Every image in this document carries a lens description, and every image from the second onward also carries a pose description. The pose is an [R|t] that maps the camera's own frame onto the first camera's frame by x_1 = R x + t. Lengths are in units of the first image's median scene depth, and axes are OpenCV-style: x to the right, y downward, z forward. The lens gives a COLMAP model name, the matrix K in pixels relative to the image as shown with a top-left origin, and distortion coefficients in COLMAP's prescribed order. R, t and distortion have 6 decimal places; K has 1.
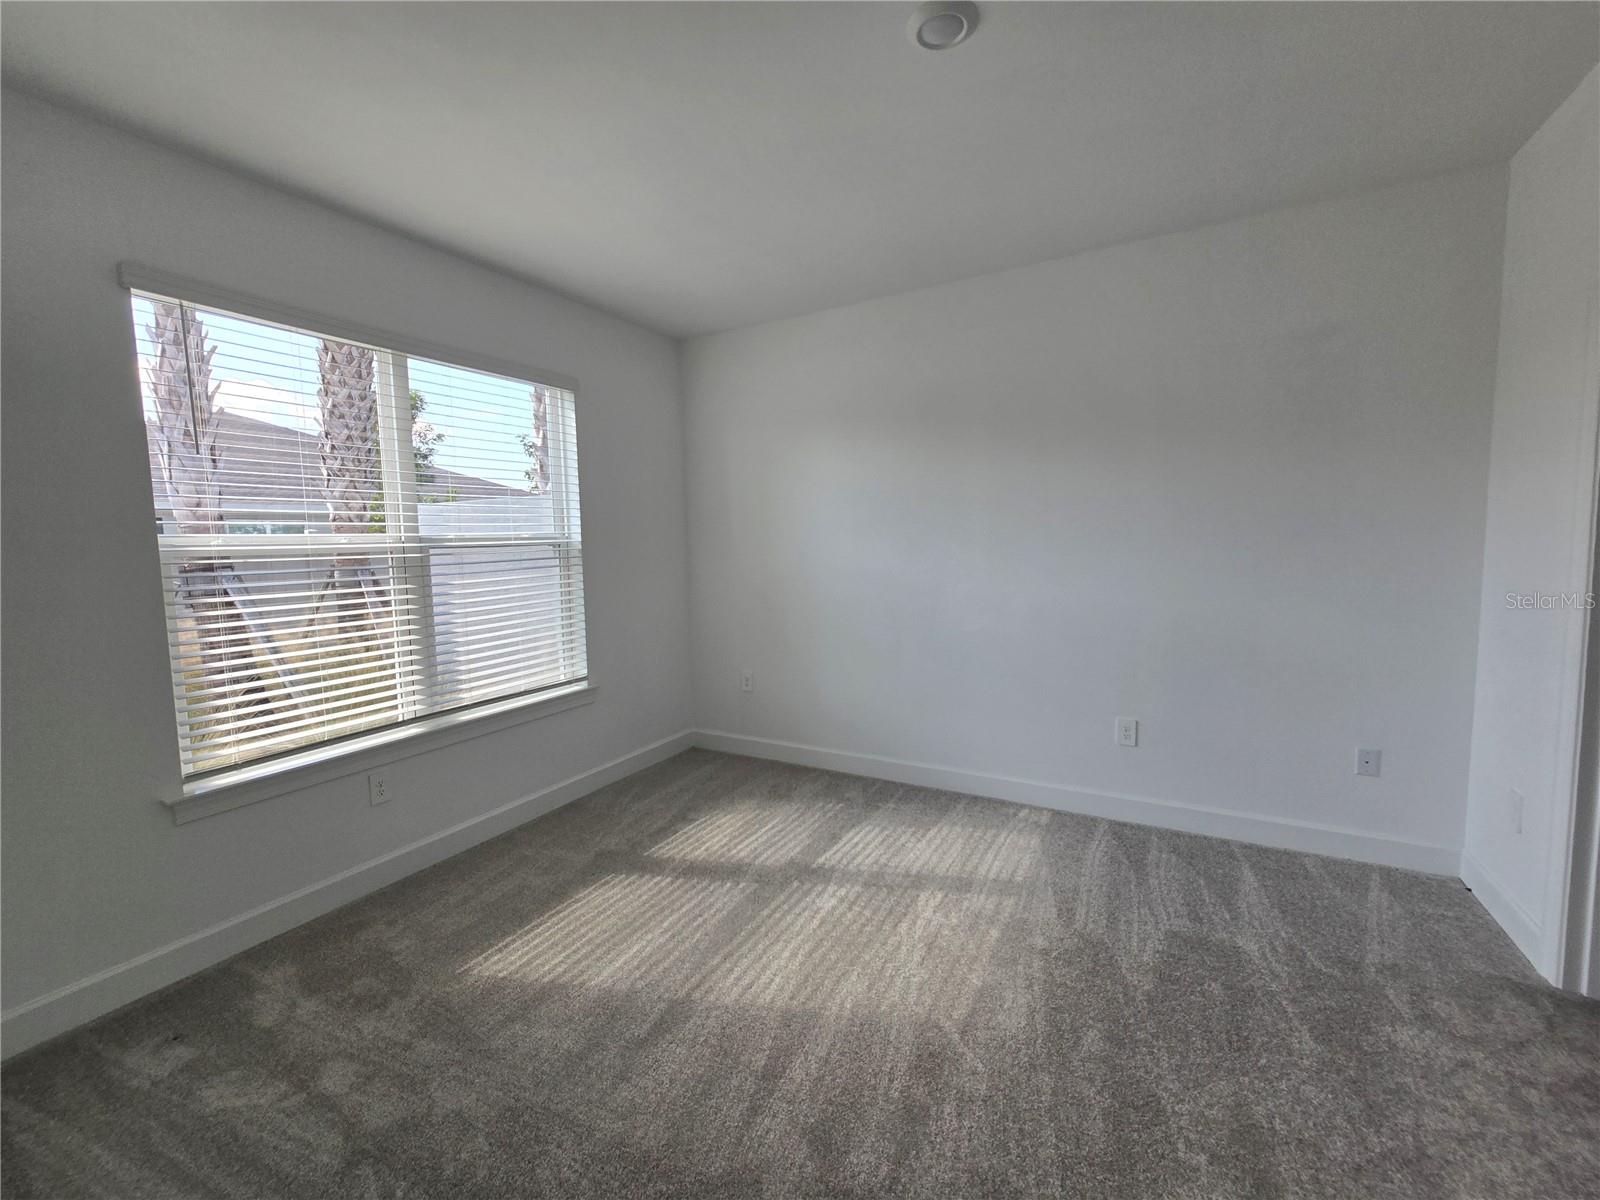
lens RADIAL K [[656.1, 0, 792.7], [0, 656.1, 593.8], [0, 0, 1]] dist [0.000602, 0.000122]
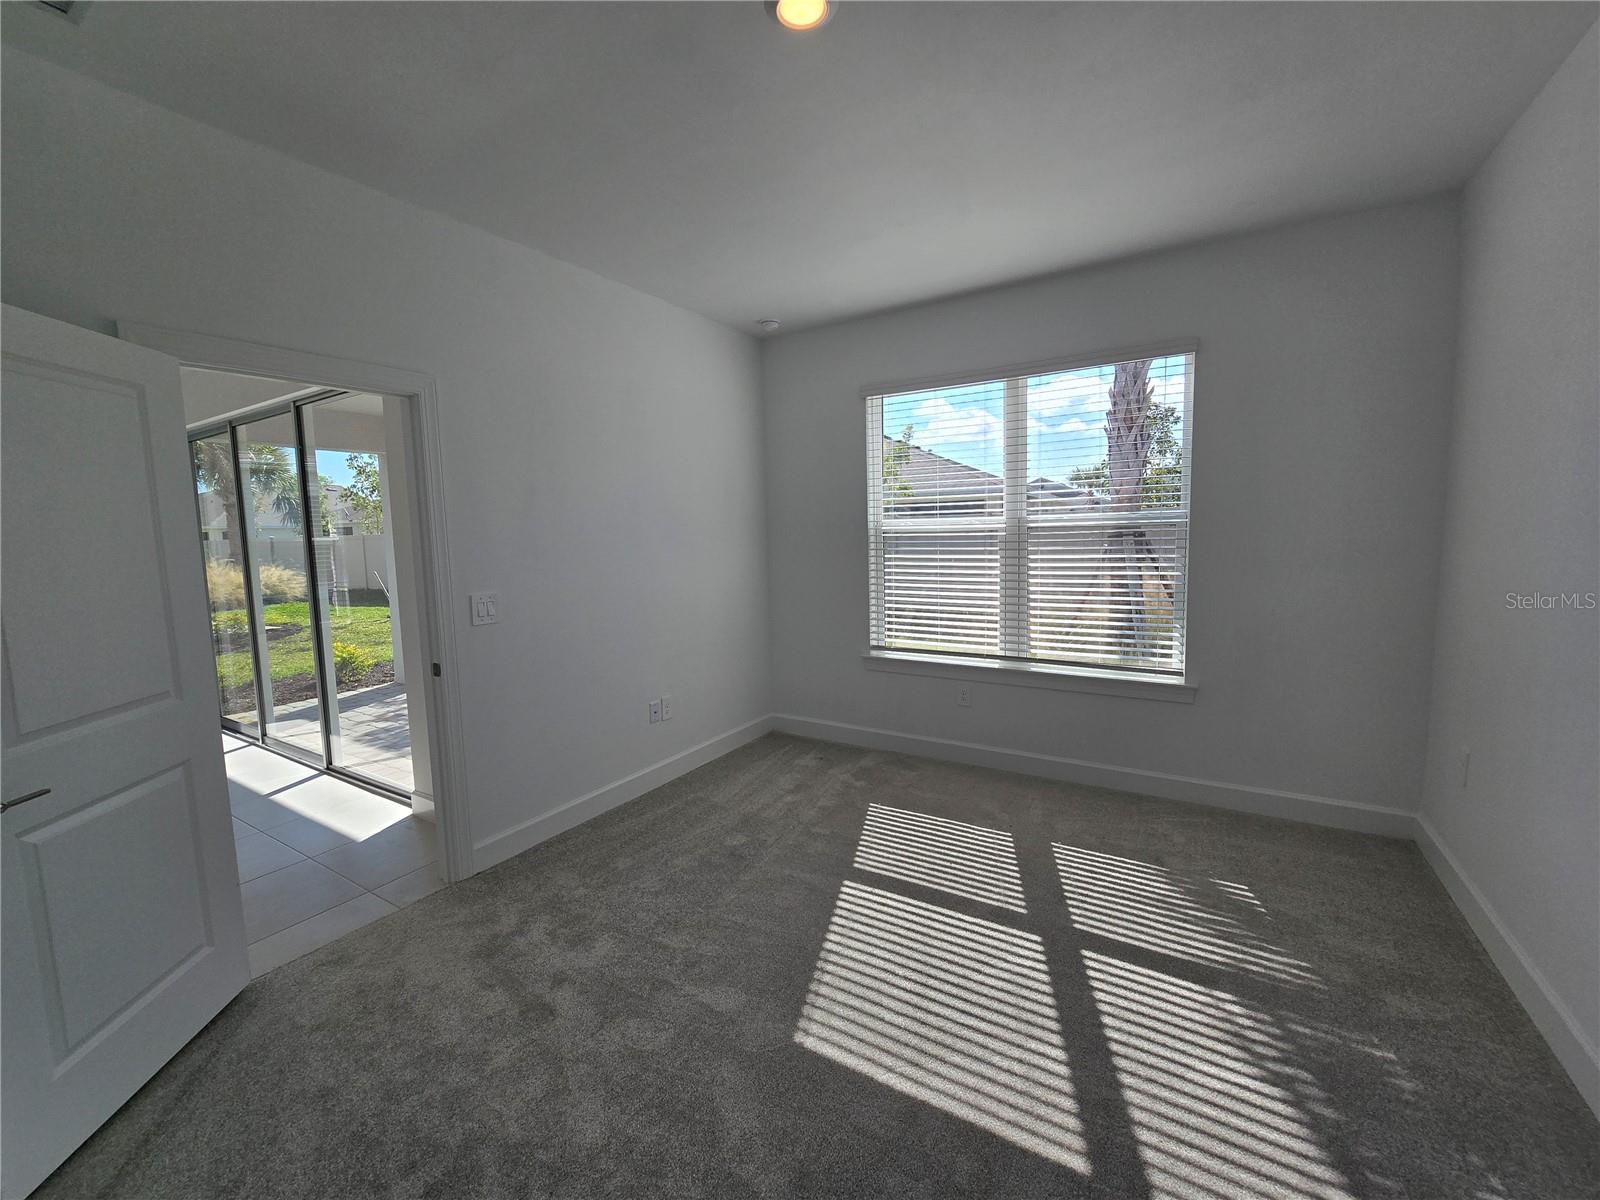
lens RADIAL K [[656.1, 0, 792.7], [0, 656.1, 593.8], [0, 0, 1]] dist [0.000602, 0.000122]
pose [[-0.046639, 0.139509, -0.989122, 0.786926], [-0.046579, 0.988819, 0.141663, -0.111156], [0.997825, 0.052679, -0.039620, 0.668189]]
